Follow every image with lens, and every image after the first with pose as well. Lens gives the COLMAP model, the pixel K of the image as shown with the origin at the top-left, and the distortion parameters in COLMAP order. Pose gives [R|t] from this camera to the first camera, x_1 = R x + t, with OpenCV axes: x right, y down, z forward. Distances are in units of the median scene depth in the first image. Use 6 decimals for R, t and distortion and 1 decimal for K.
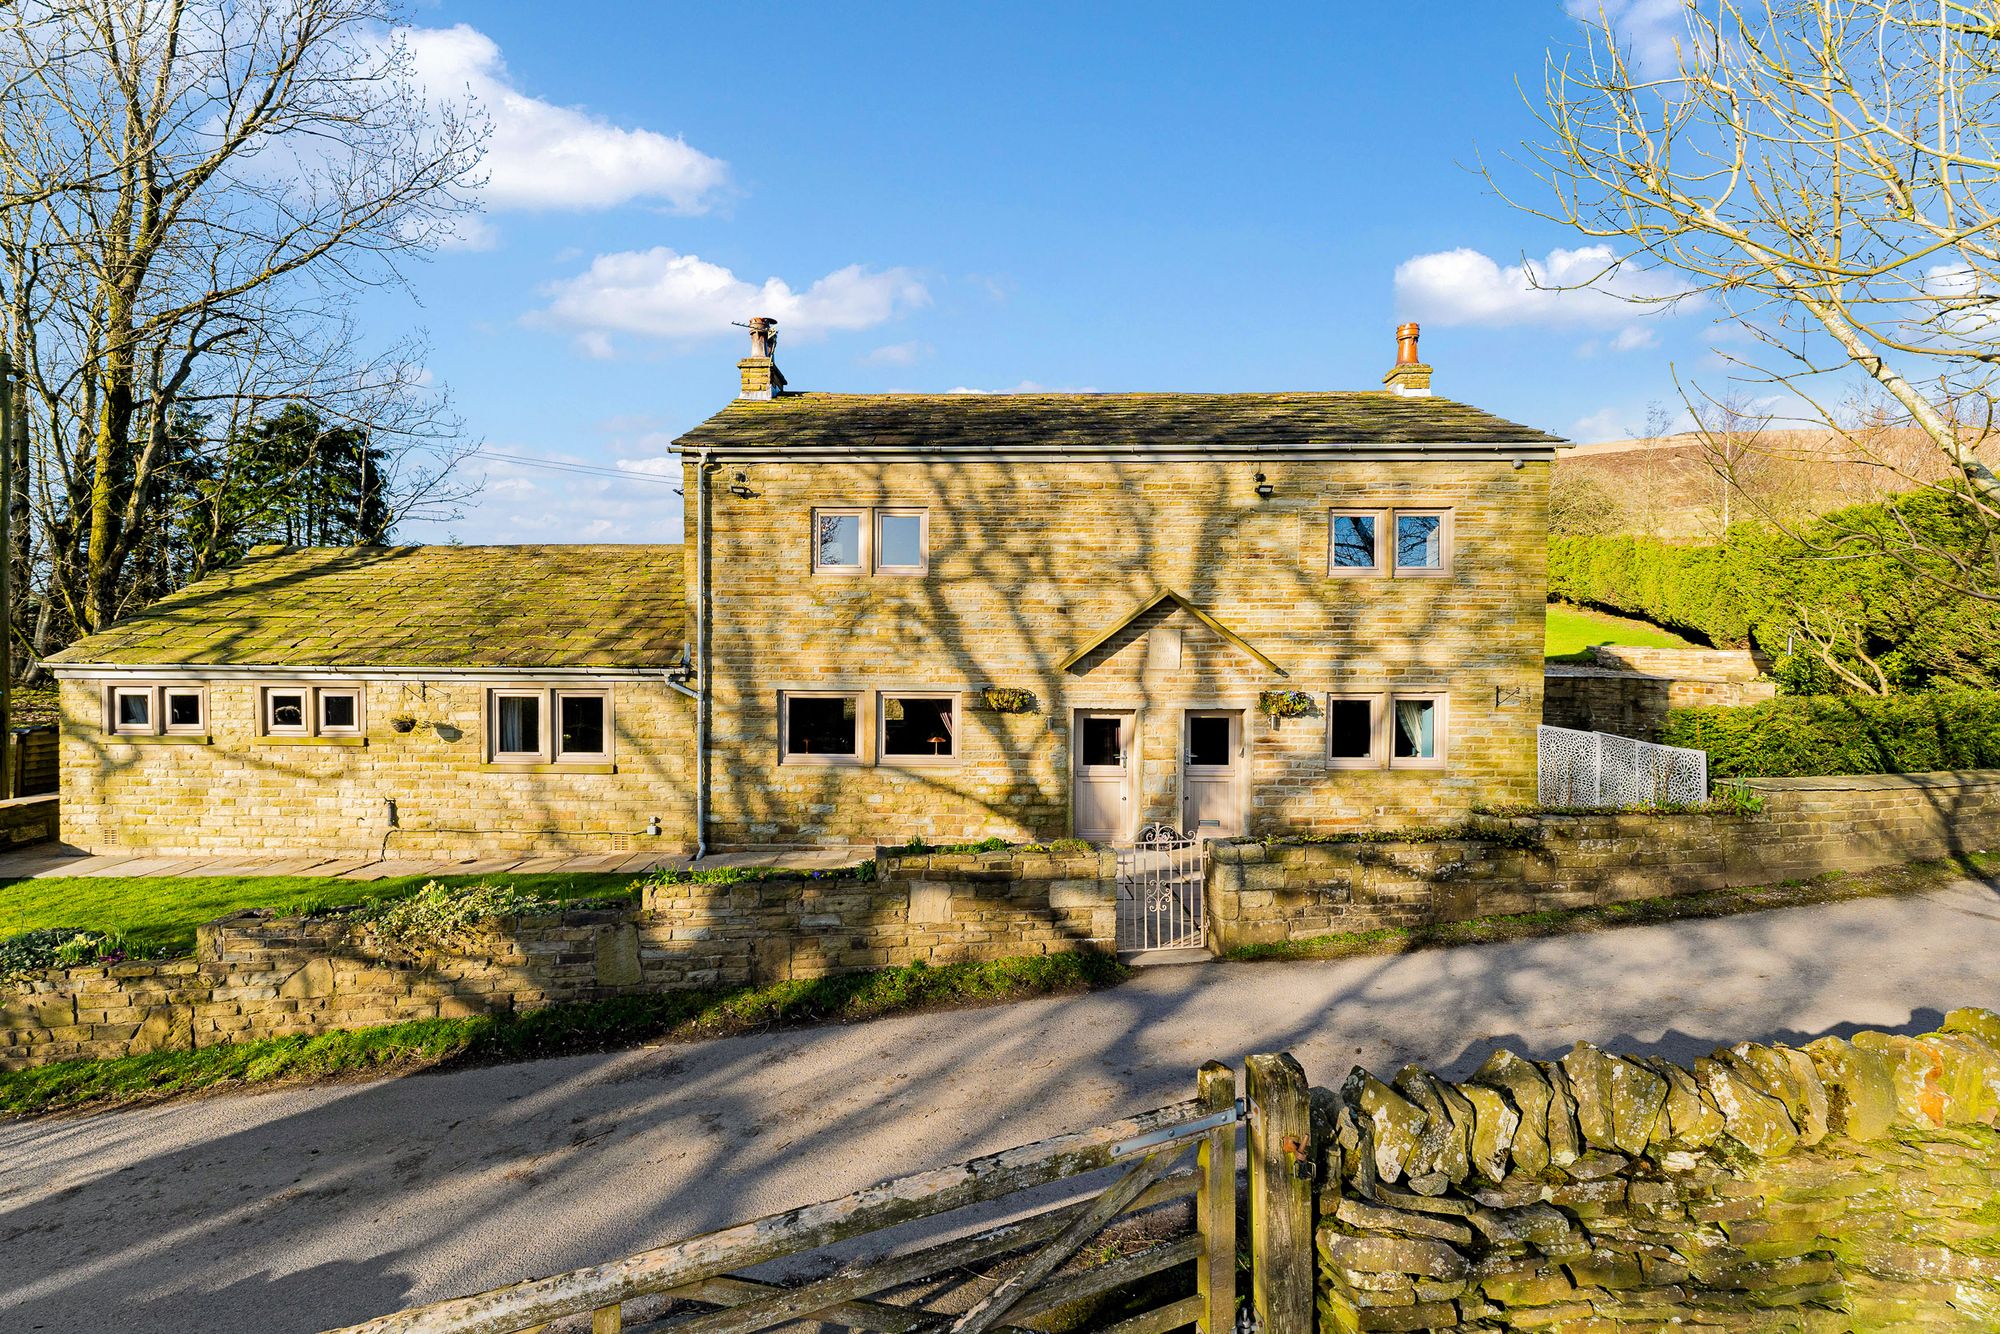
lens RADIAL K [[832.6, 0, 1000.0], [0, 832.6, 667.0], [0, 0, 1]] dist [0.000122, -0.000278]
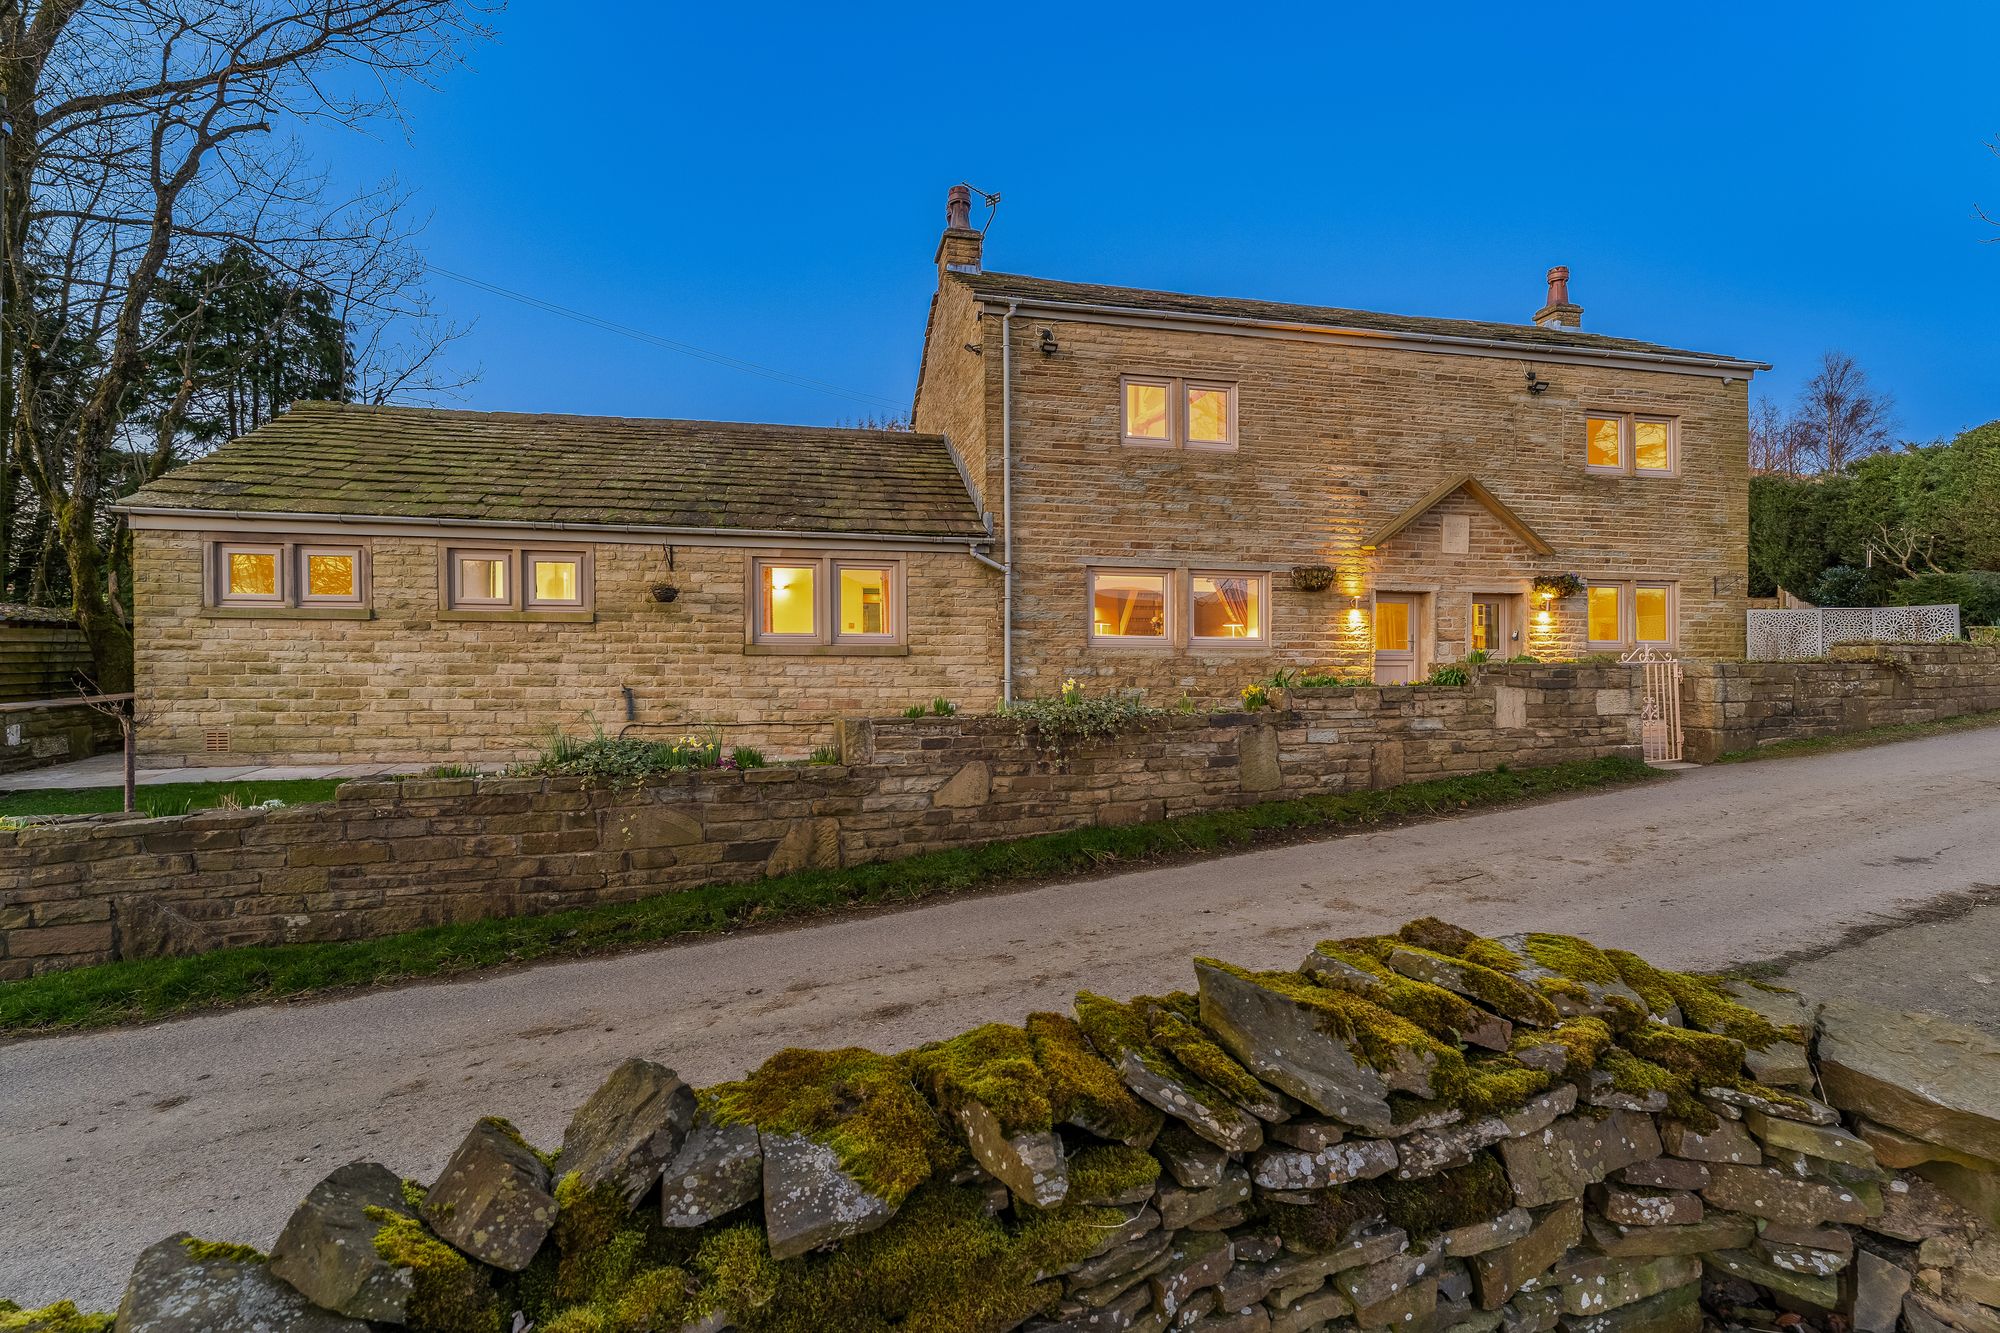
lens RADIAL K [[878.5, 0, 1095.6], [0, 878.5, 649.7], [0, 0, 1]] dist [-0.000074, -0.005346]
pose [[0.971149, 0.001354, 0.238471, -0.497165], [0.001504, 0.999929, -0.011801, 0.134056], [-0.238470, 0.011820, 0.971078, 0.048689]]
